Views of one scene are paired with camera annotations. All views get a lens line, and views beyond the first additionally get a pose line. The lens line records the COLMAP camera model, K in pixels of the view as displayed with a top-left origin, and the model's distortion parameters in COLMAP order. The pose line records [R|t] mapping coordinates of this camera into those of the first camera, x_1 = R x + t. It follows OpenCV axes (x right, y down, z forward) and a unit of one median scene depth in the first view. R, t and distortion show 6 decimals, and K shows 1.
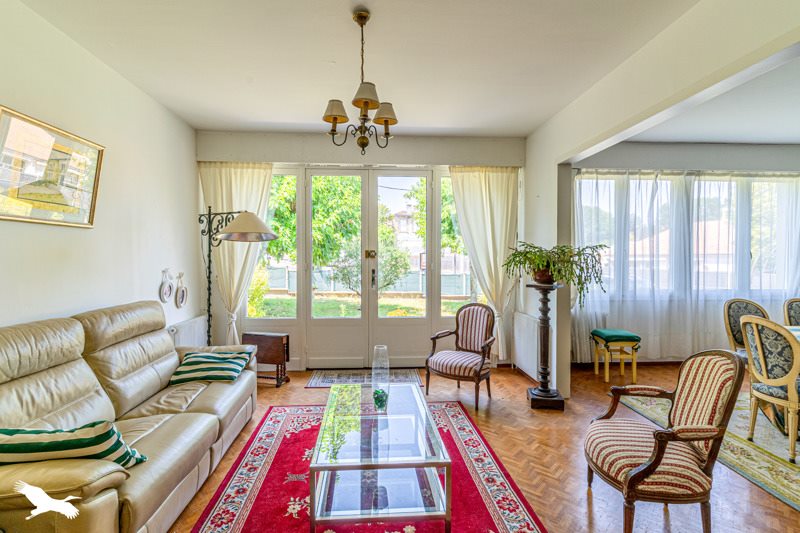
lens RADIAL K [[383.7, 0, 400.6], [0, 383.7, 266.8], [0, 0, 1]] dist [0.001748, -0.000095]
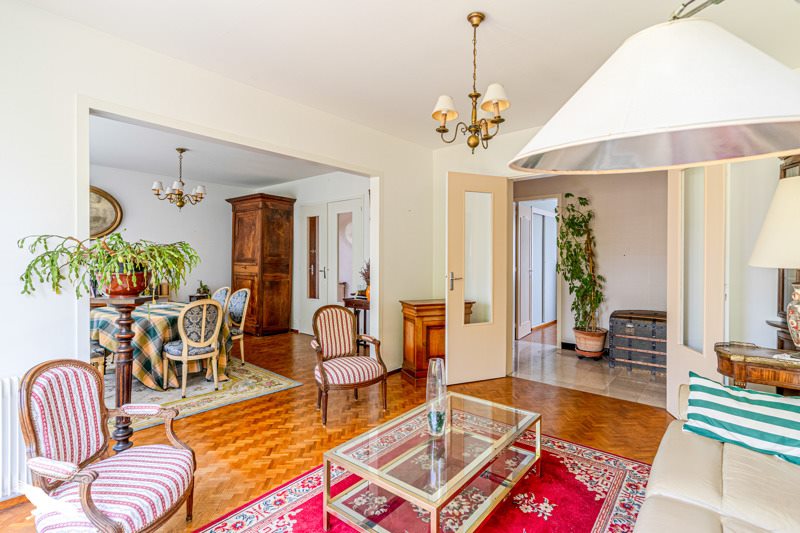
lens RADIAL K [[383.7, 0, 403.2], [0, 383.7, 263.0], [0, 0, 1]] dist [0.001748, -0.000095]
pose [[-0.727560, -0.016938, 0.685835, -0.485636], [-0.008929, 0.999844, 0.015222, -0.018420], [-0.685986, 0.004951, -0.727598, 1.407513]]
